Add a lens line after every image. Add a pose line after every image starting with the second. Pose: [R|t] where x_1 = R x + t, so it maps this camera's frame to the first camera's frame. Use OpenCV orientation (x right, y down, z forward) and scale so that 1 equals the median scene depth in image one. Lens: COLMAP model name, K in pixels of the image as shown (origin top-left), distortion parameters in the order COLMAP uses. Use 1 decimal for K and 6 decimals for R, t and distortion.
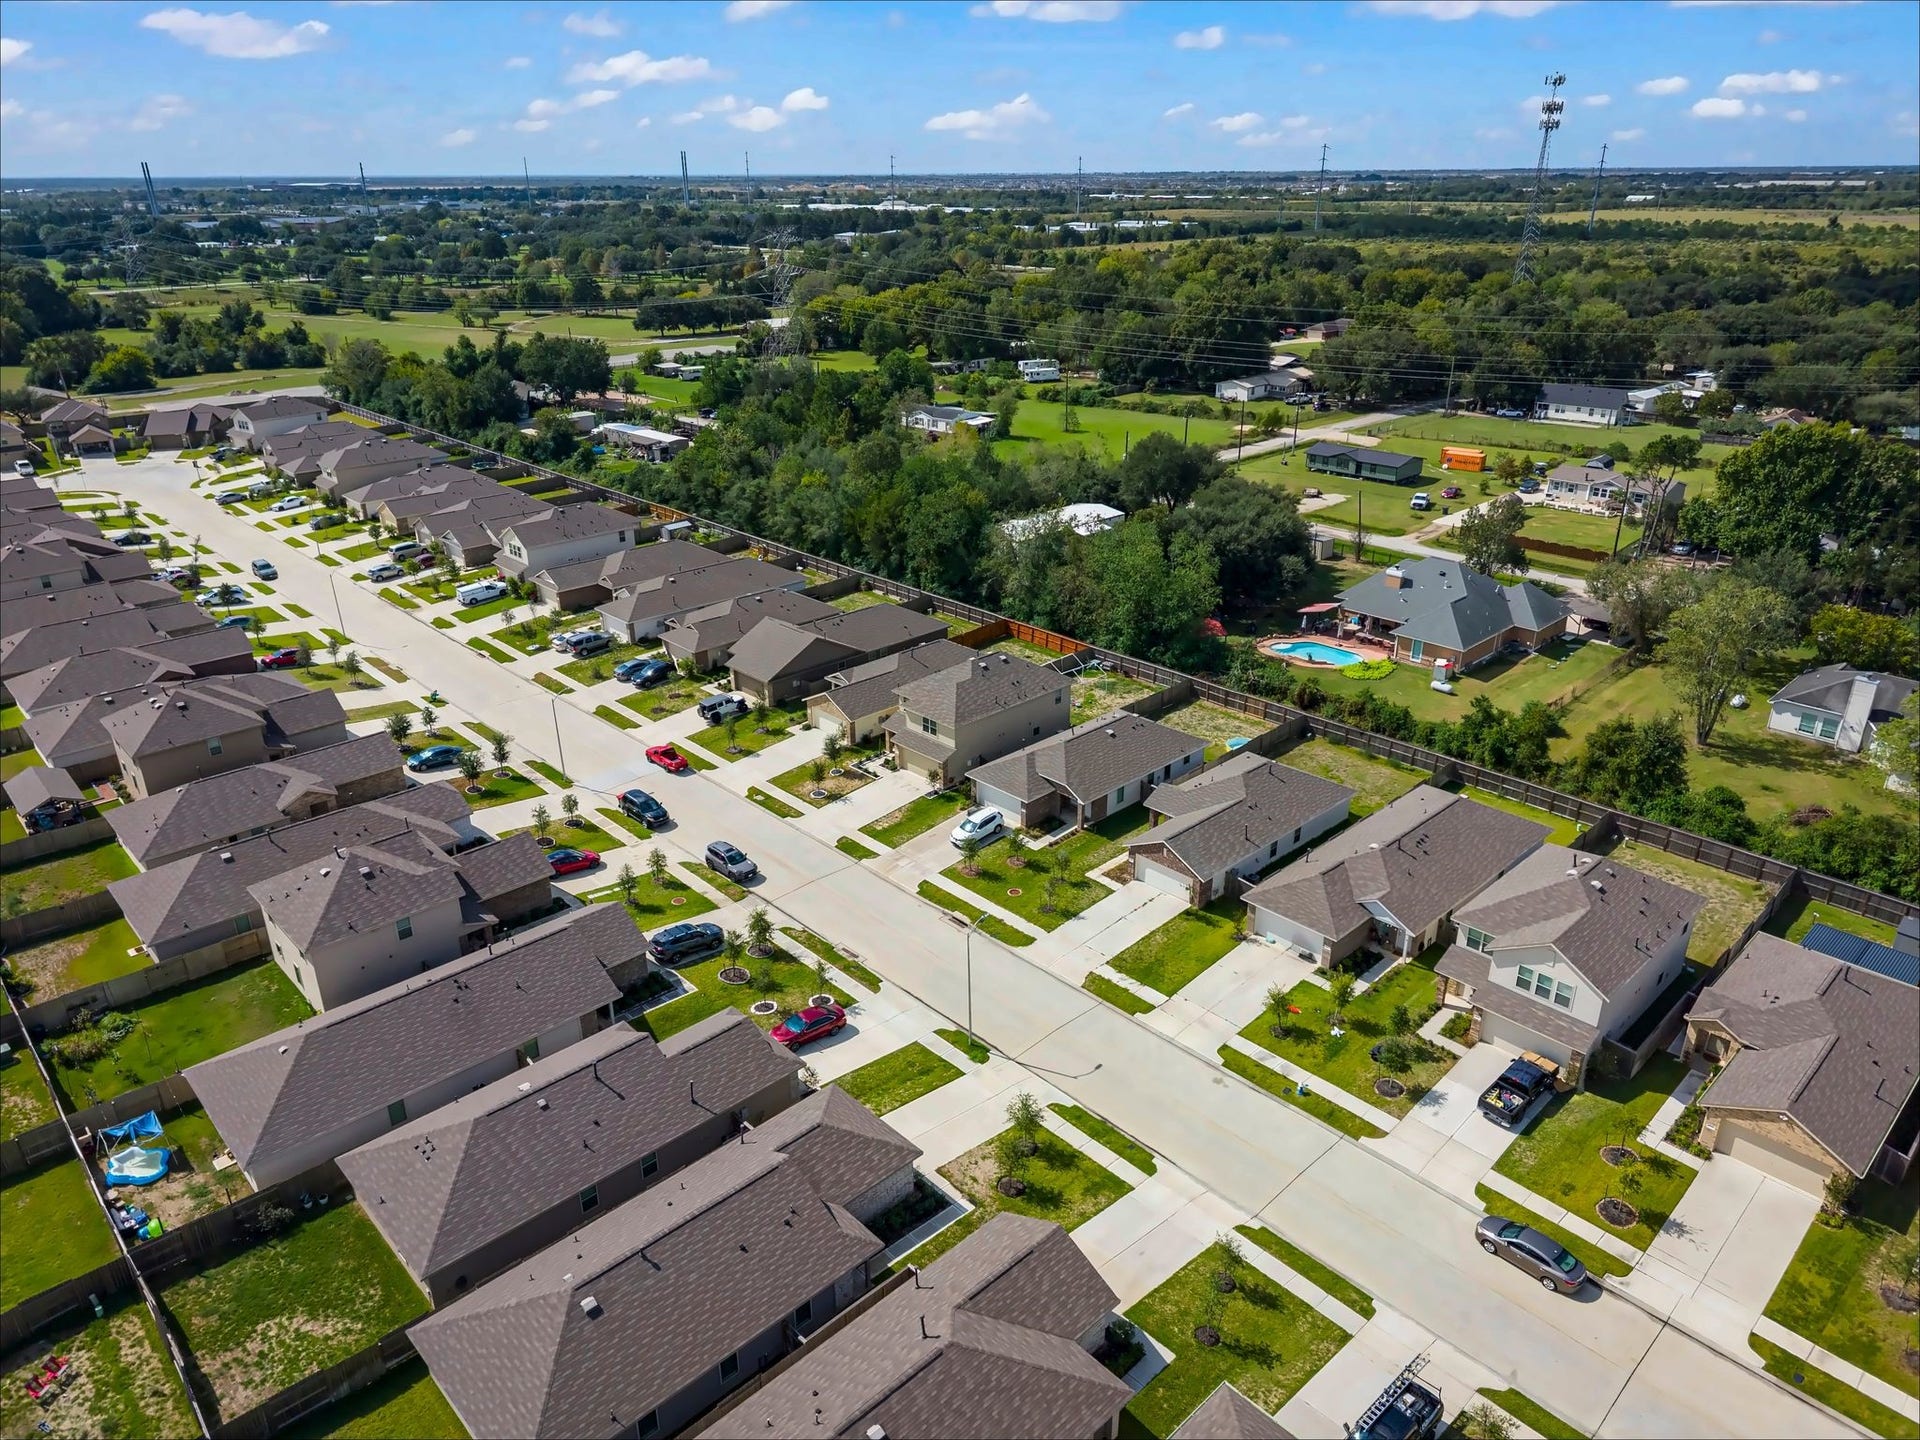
lens RADIAL K [[1273.2, 0, 953.5], [0, 1273.2, 722.1], [0, 0, 1]] dist [0.023837, -0.021172]
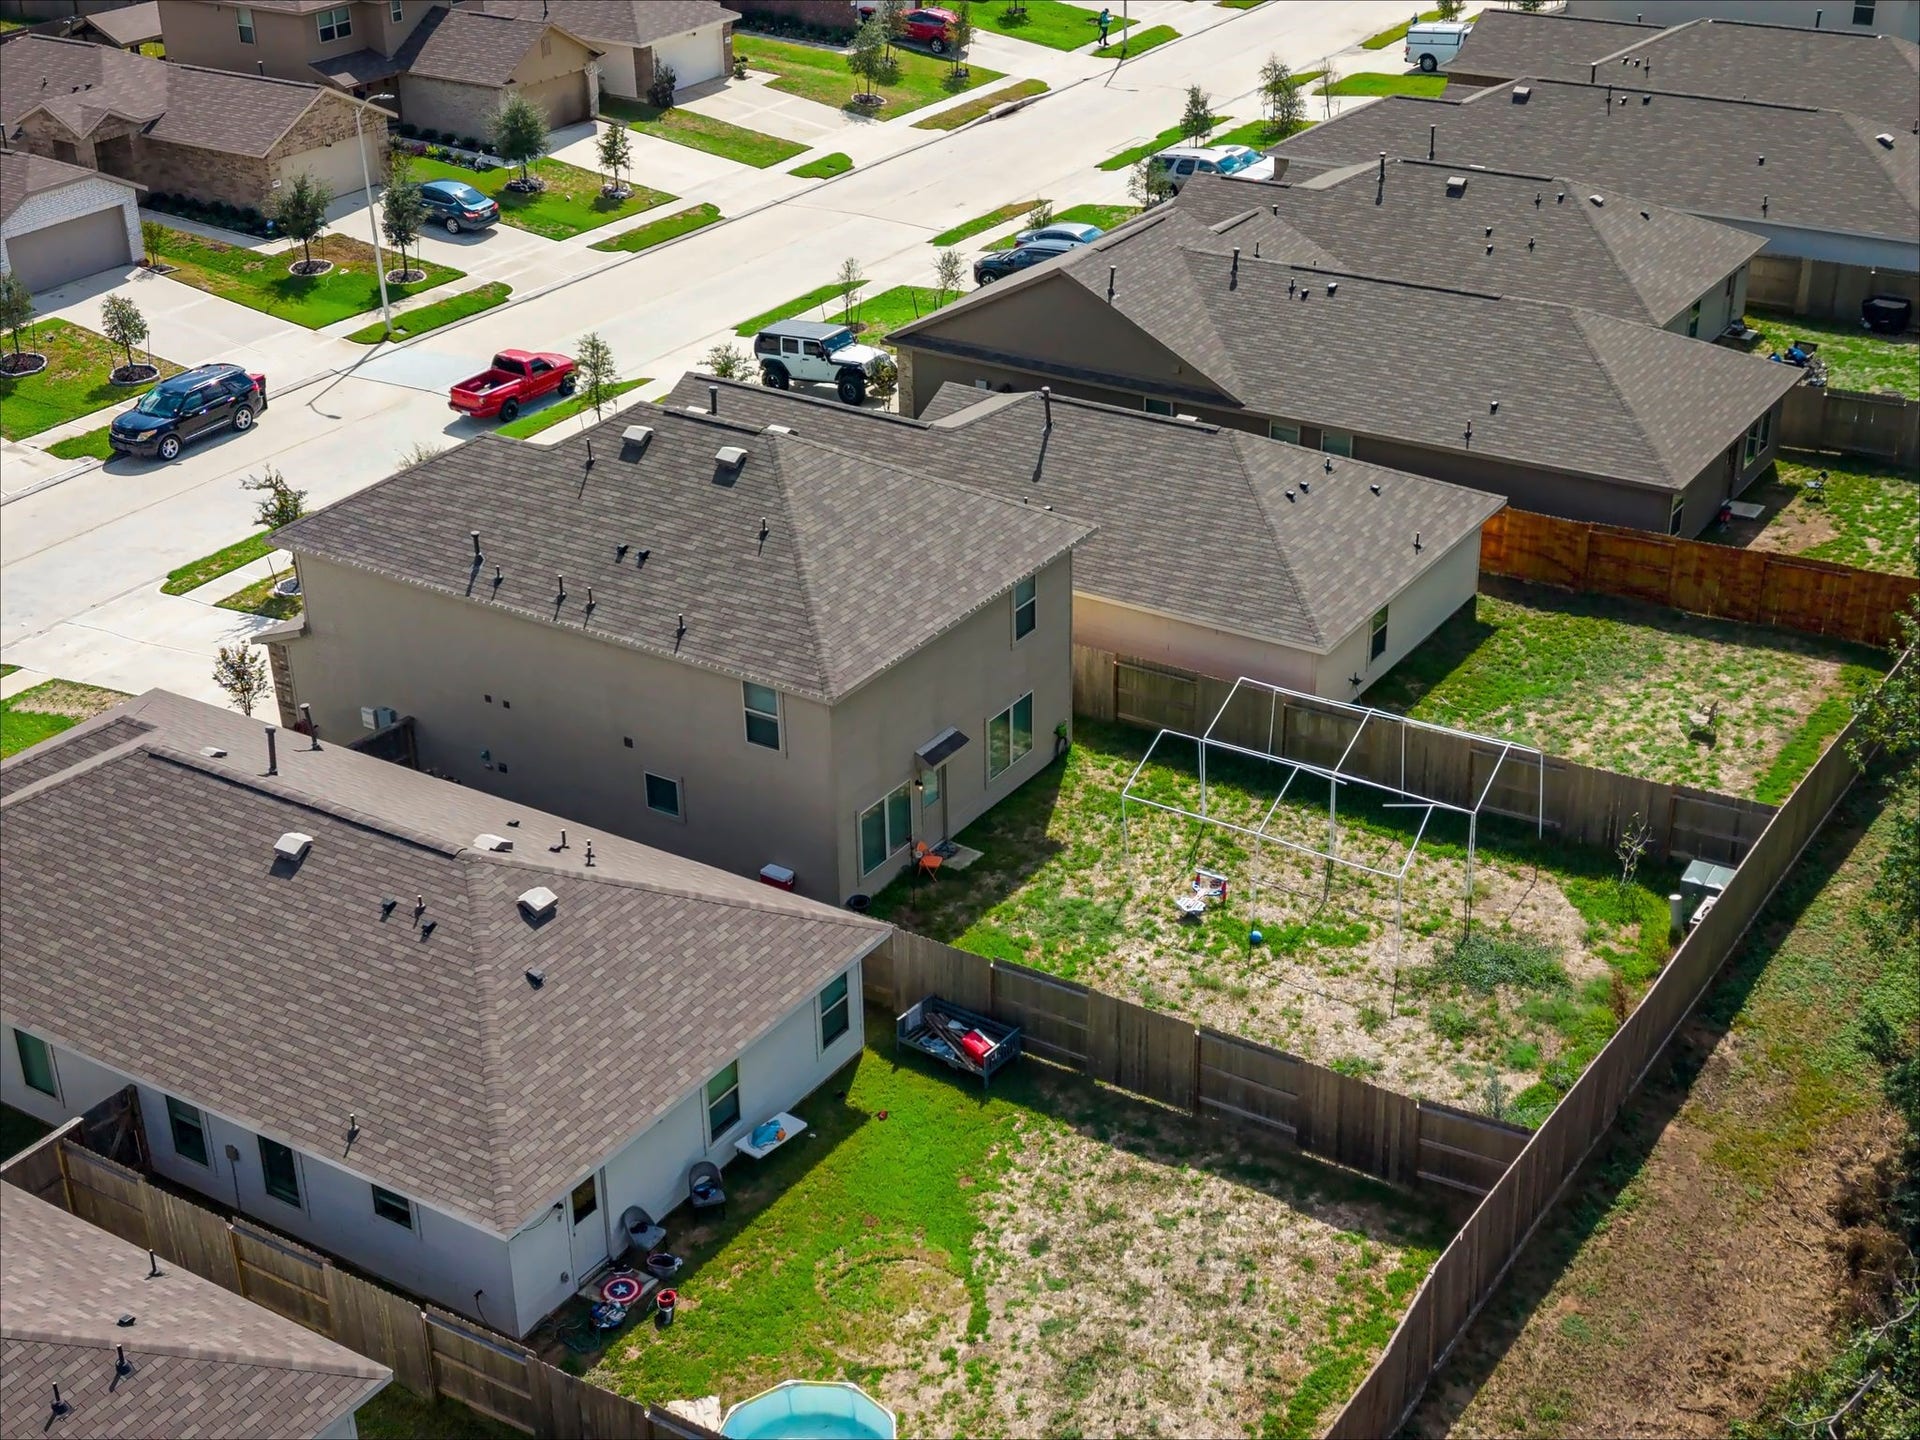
lens RADIAL K [[2505.7, 0, 969.2], [0, 2505.7, 750.1], [0, 0, 1]] dist [0.215796, -0.757357]
pose [[0.232493, 0.453003, -0.860660, 0.396274], [-0.369771, 0.859629, 0.352573, -0.154268], [0.899565, 0.236276, 0.367365, 0.738273]]
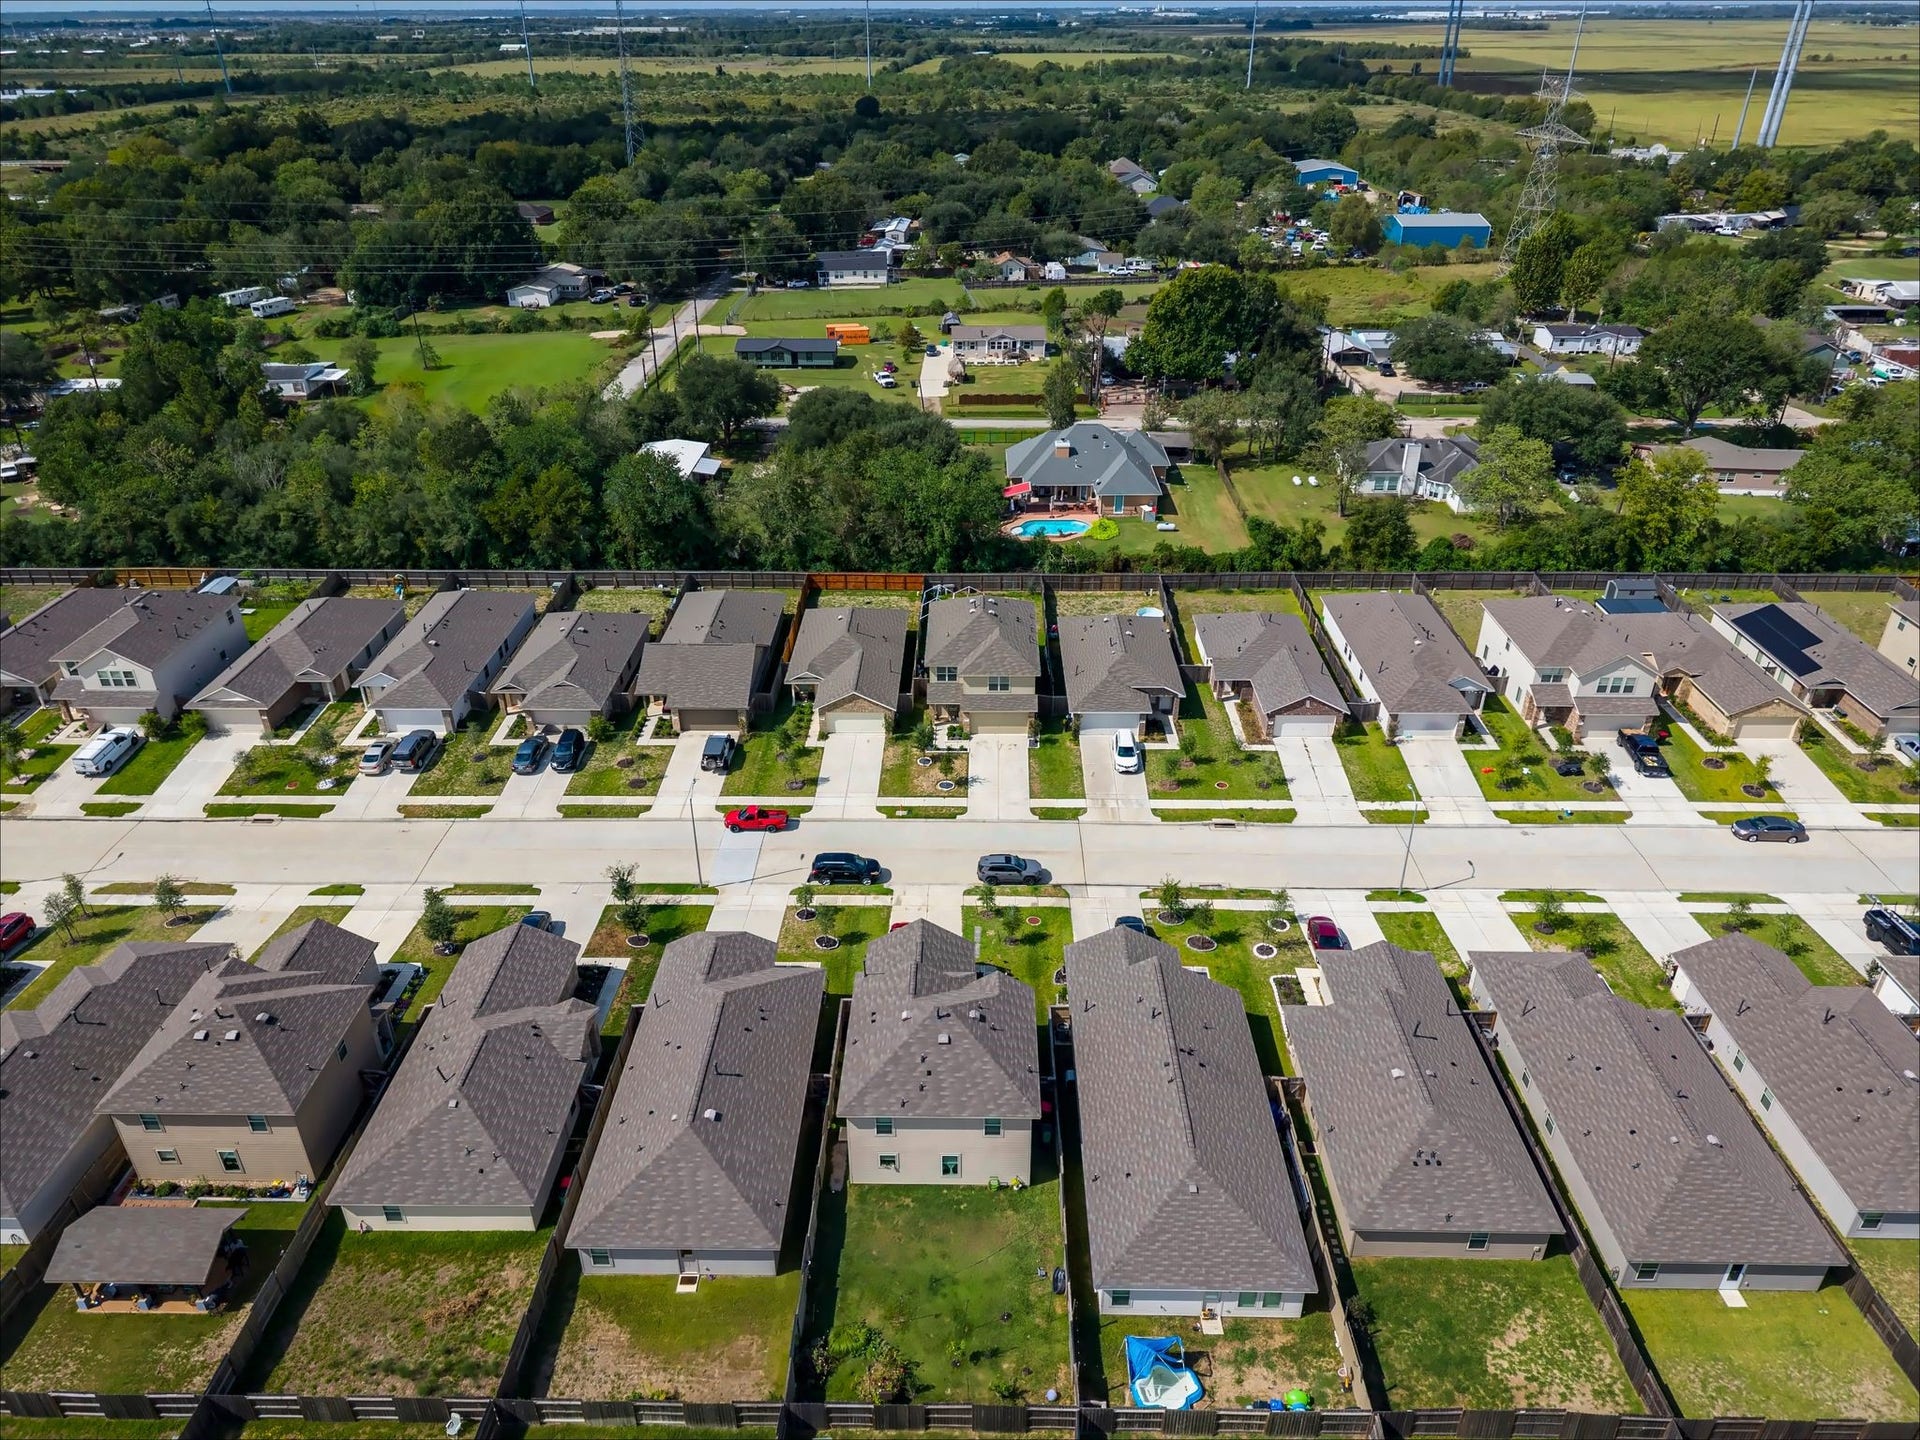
lens RADIAL K [[1273.2, 0, 953.5], [0, 1273.2, 722.1], [0, 0, 1]] dist [0.023837, -0.021172]
pose [[0.702243, -0.346290, 0.622043, -0.550683], [0.283086, 0.937511, 0.202327, -0.147201], [-0.653236, 0.034009, 0.756390, 0.204409]]
